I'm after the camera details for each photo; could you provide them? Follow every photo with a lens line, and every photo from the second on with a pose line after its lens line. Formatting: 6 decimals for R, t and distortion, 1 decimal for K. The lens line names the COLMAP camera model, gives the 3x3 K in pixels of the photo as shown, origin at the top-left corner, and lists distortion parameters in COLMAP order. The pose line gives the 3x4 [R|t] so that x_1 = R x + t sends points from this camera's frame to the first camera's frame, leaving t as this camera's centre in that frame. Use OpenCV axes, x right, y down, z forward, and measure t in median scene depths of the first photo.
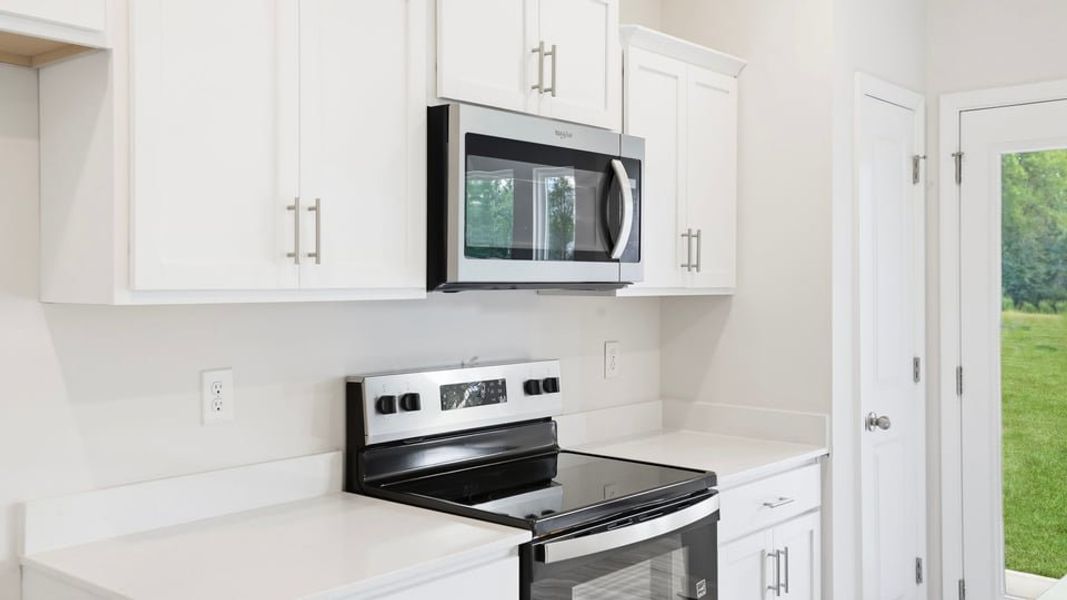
lens RADIAL K [[1021.3, 0, 540.0], [0, 1021.3, 279.5], [0, 0, 1]] dist [0.006492, 0.000000]
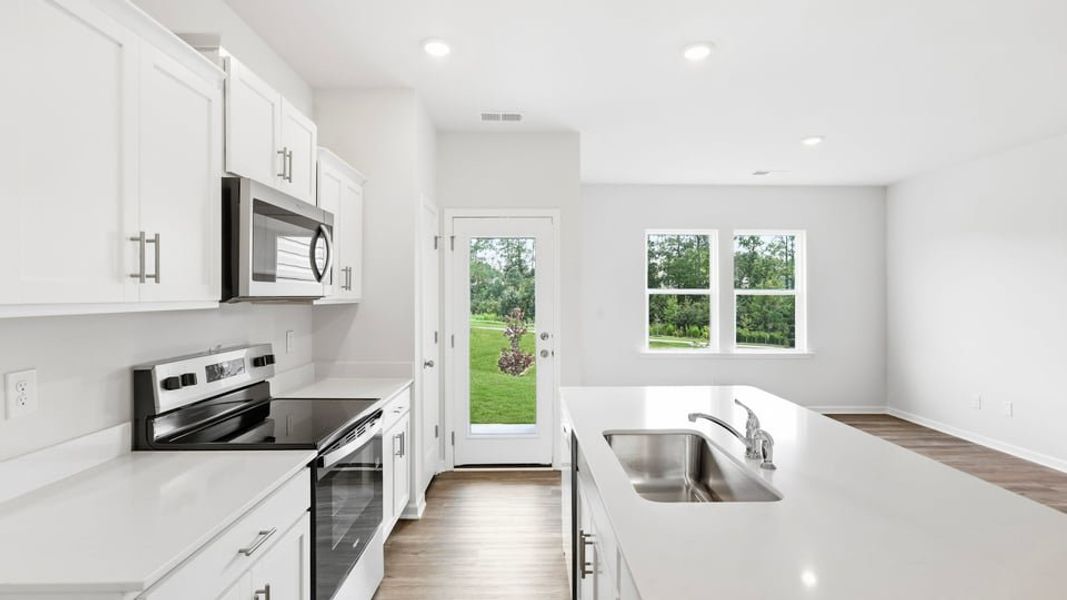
lens RADIAL K [[485.6, 0, 538.4], [0, 485.6, 296.7], [0, 0, 1]] dist [-0.014948, 0.002041]
pose [[0.739790, -0.003908, 0.672826, -0.204156], [0.001320, 0.999990, 0.004357, 0.000567], [-0.672836, -0.002336, 0.739788, 0.153839]]
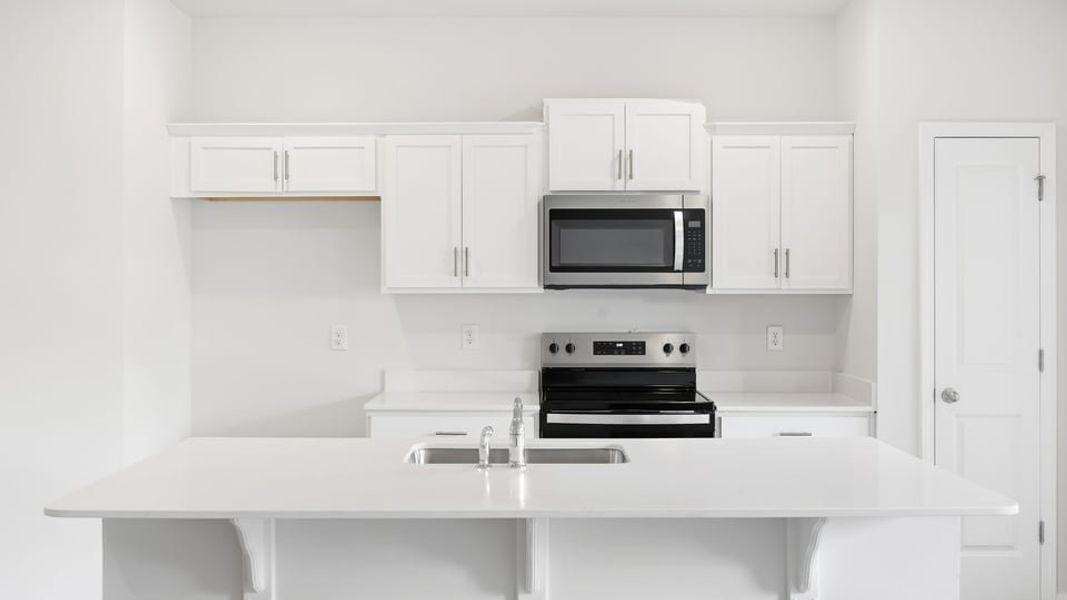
lens RADIAL K [[1021.3, 0, 532.0], [0, 1021.3, 292.6], [0, 0, 1]] dist [0.006492, 0.000000]
pose [[0.643485, 0.003789, -0.765449, 1.192083], [0.001357, 0.999981, 0.006091, 0.005240], [0.765457, -0.004958, 0.643467, -0.252304]]
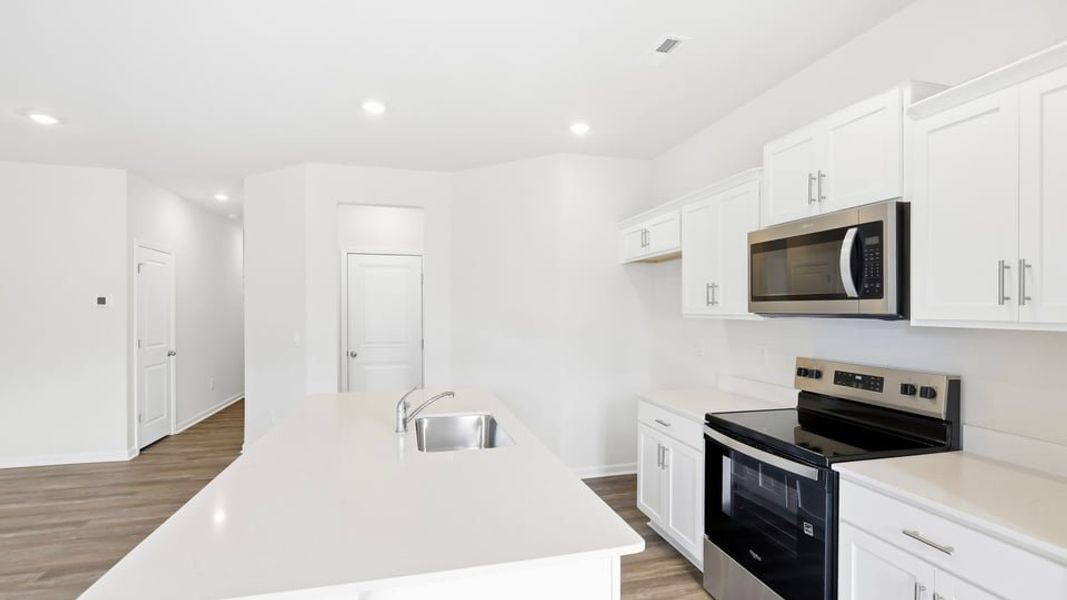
lens RADIAL K [[485.6, 0, 522.5], [0, 485.6, 310.7], [0, 0, 1]] dist [-0.014948, 0.002041]
pose [[-0.587135, 0.003048, -0.809483, 0.886410], [-0.000109, 0.999993, 0.003844, -0.004346], [0.809489, 0.002345, -0.587130, 1.019703]]
